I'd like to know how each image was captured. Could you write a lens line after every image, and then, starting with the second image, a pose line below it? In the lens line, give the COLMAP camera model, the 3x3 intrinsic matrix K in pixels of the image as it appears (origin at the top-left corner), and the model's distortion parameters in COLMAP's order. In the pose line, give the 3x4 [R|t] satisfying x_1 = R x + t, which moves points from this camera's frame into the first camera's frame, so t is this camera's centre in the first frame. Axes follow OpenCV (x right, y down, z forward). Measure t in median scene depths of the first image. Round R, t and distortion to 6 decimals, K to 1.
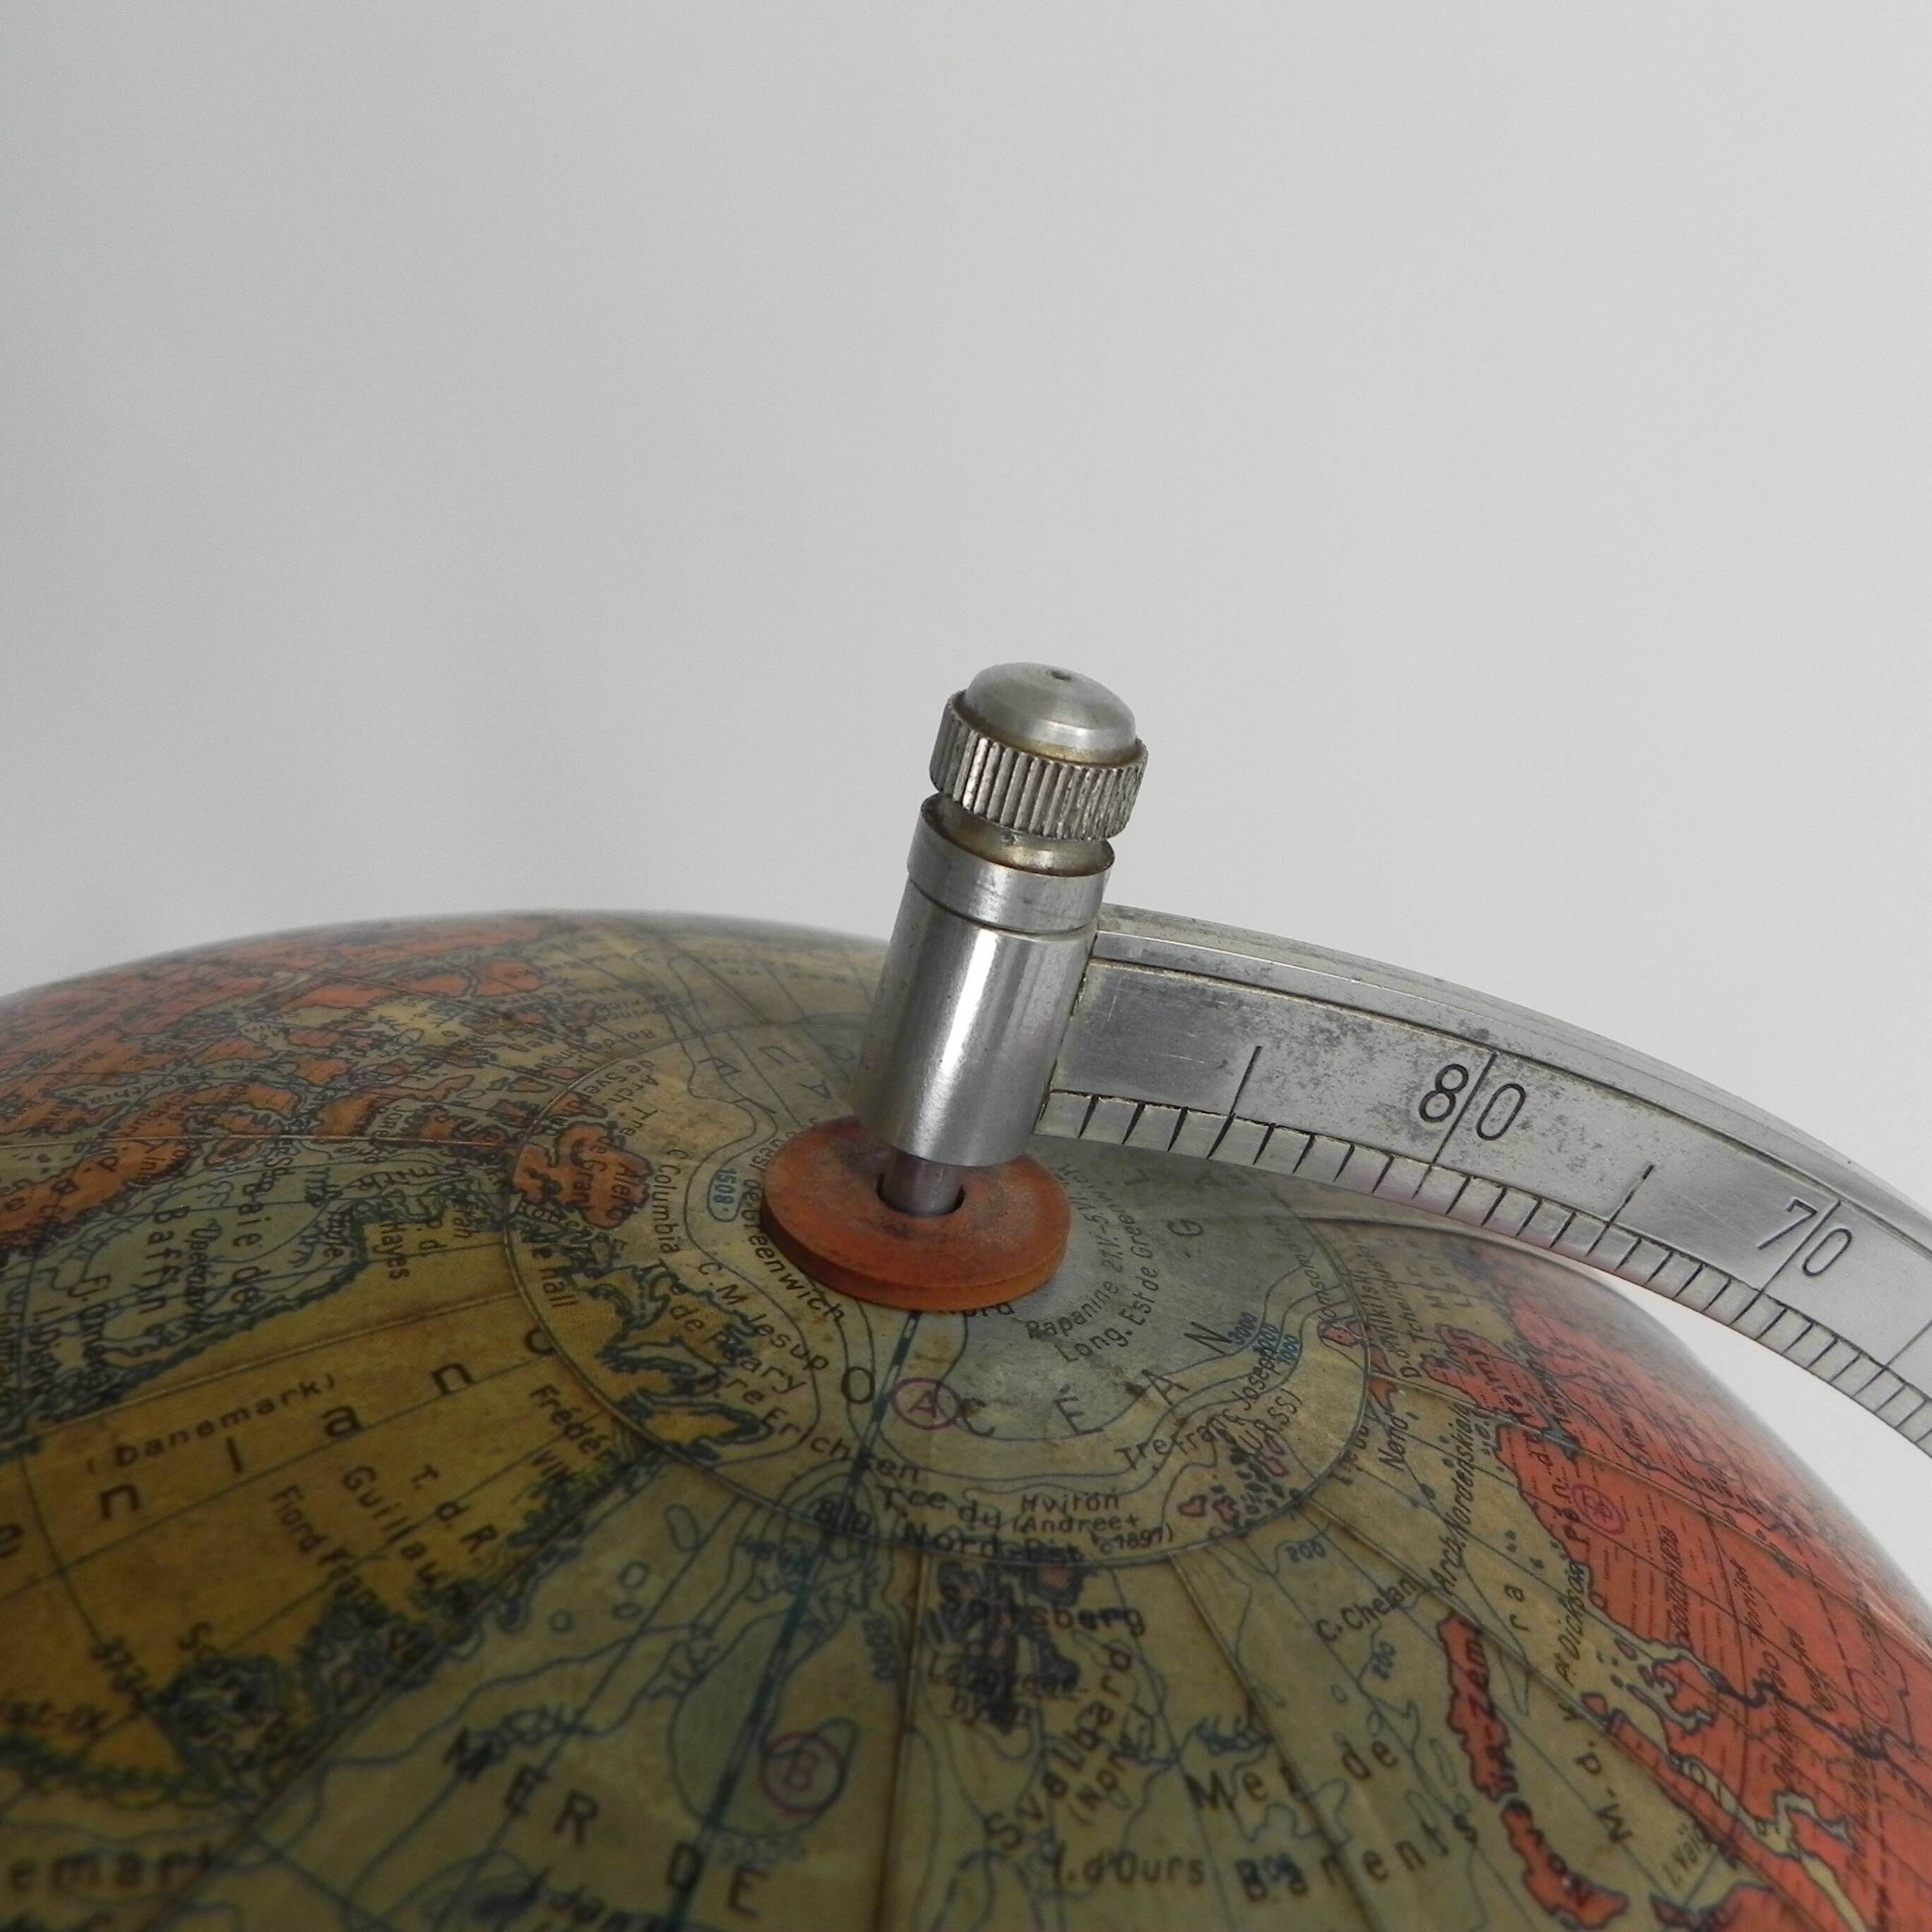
lens RADIAL K [[1932.6, 0, 967.9], [0, 1932.6, 984.7], [0, 0, 1]] dist [-0.018685, 0.000000]
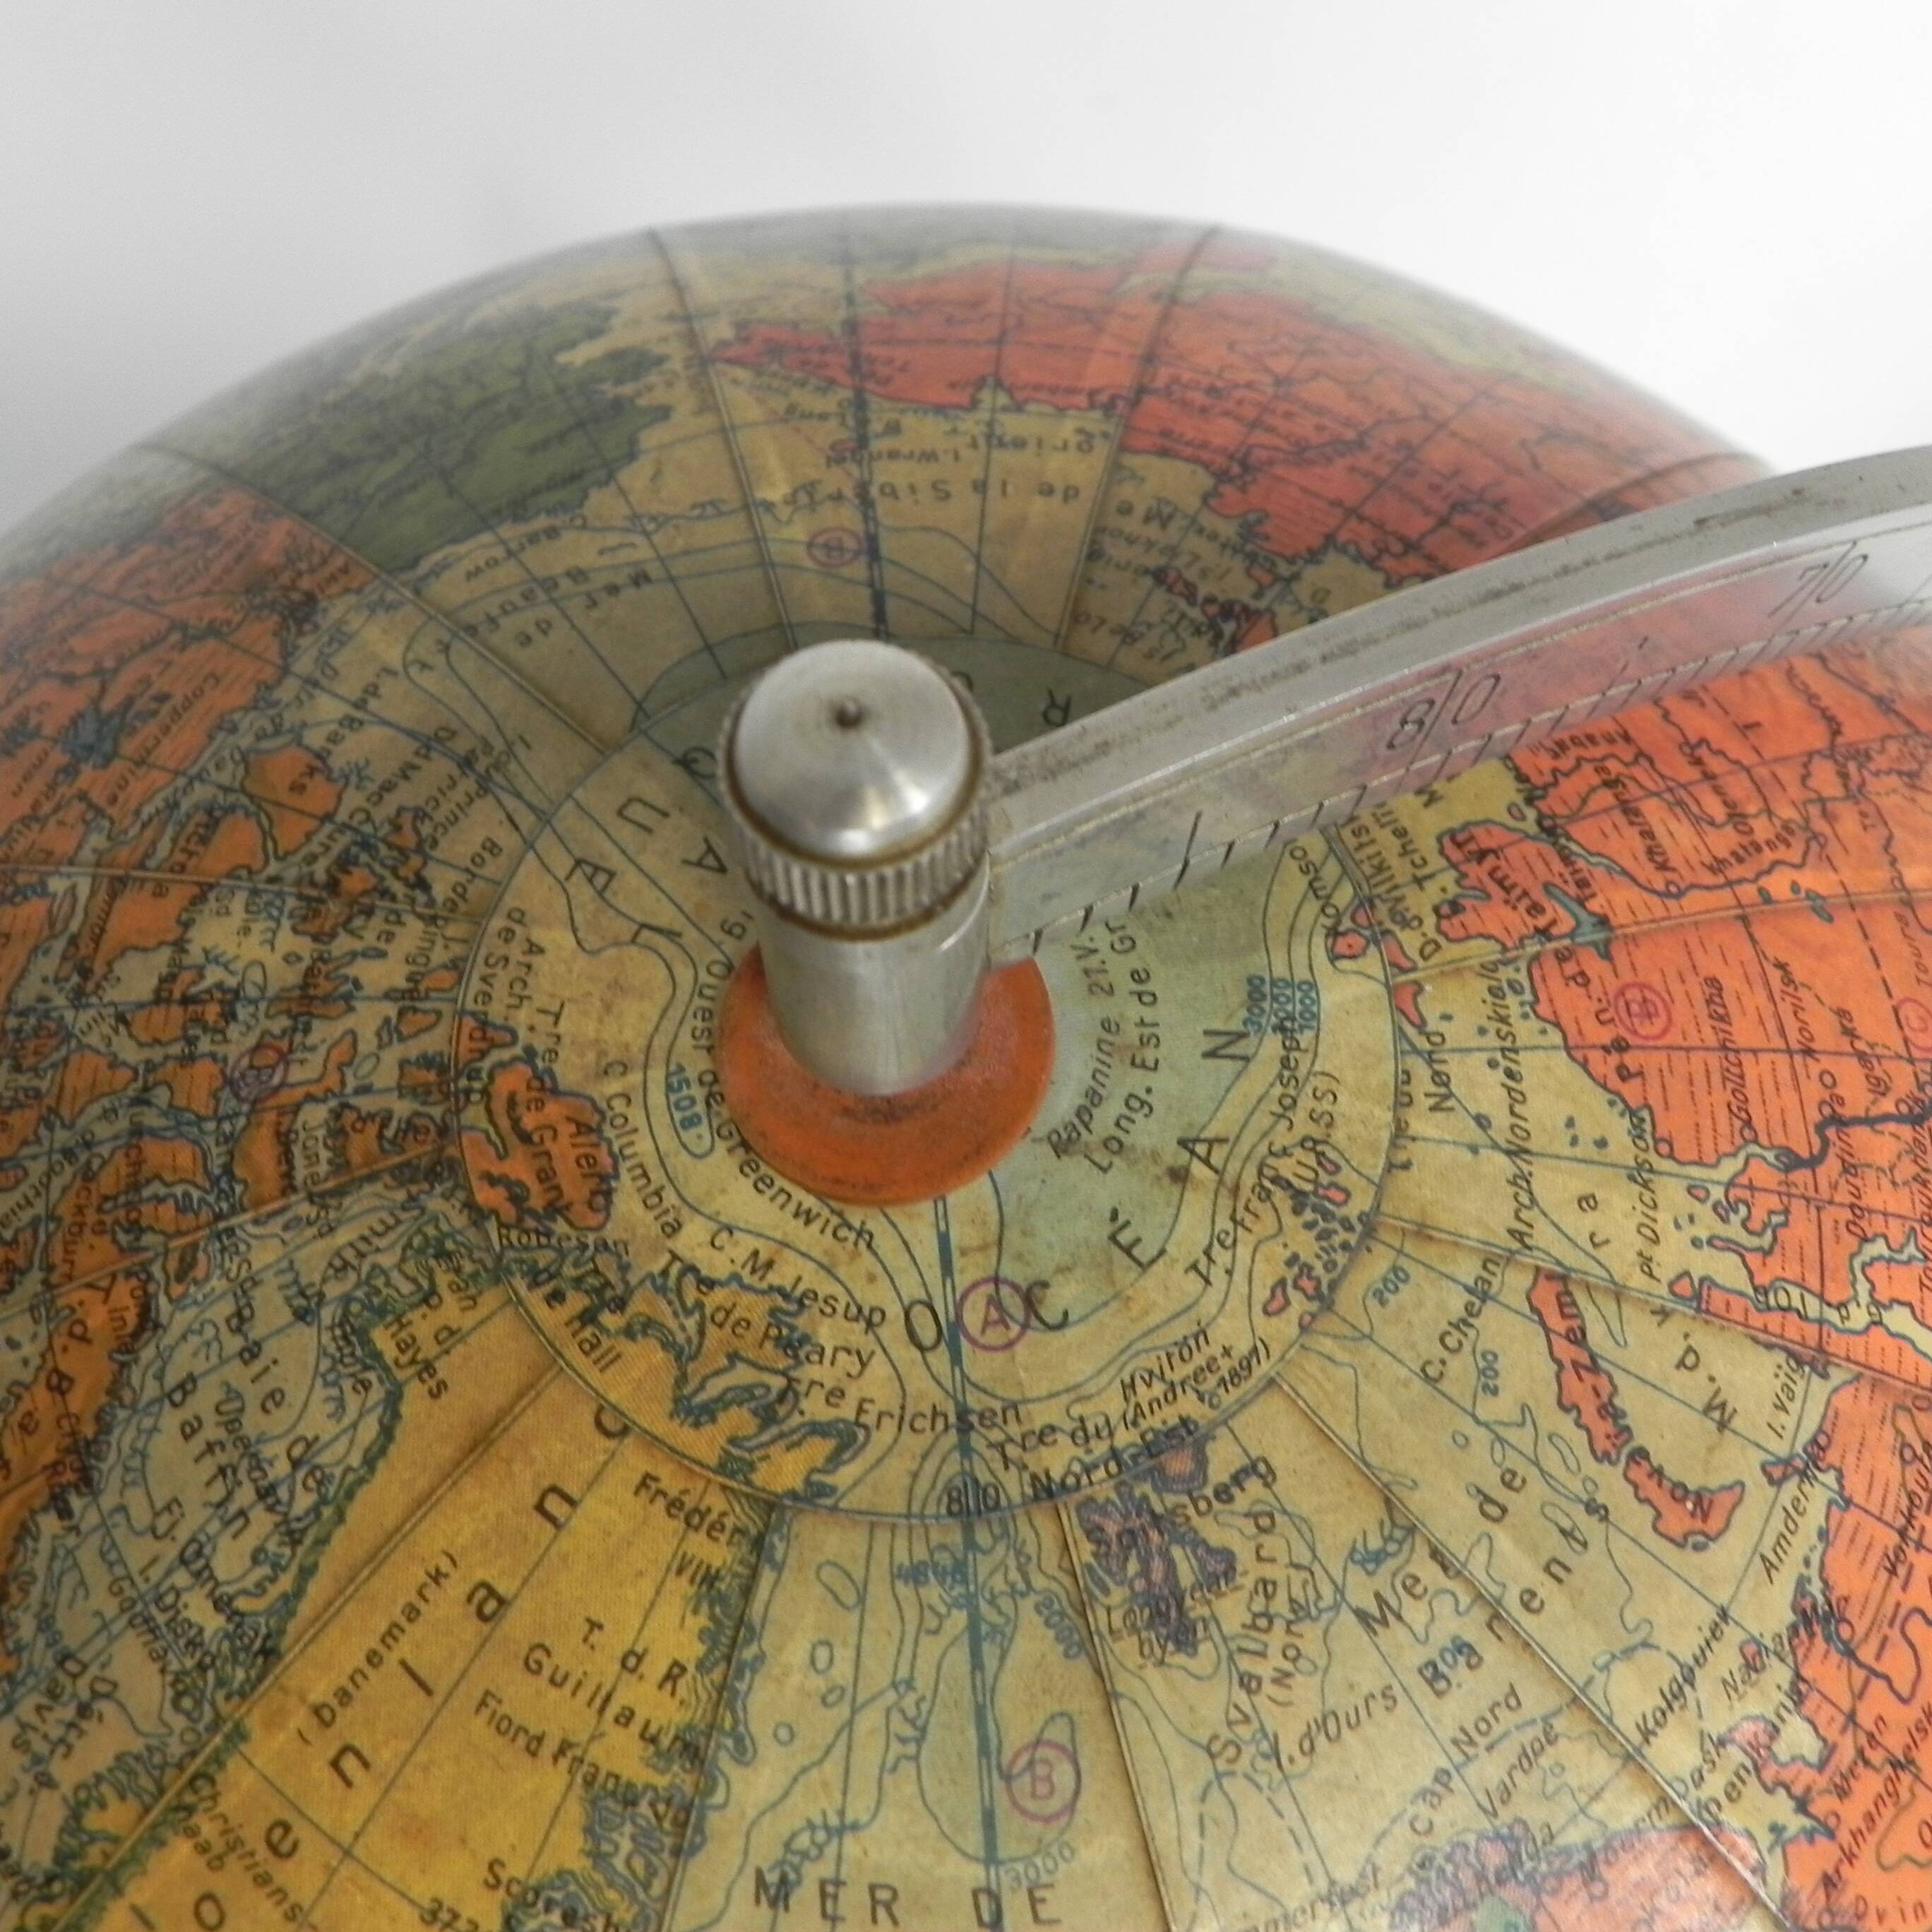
lens RADIAL K [[1932.6, 0, 976.7], [0, 1932.6, 972.7], [0, 0, 1]] dist [-0.018685, 0.000000]
pose [[0.929001, -0.357183, -0.096836, 0.130263], [0.333286, 0.693756, 0.638453, -0.545214], [-0.160864, -0.625398, 0.763544, 0.362376]]
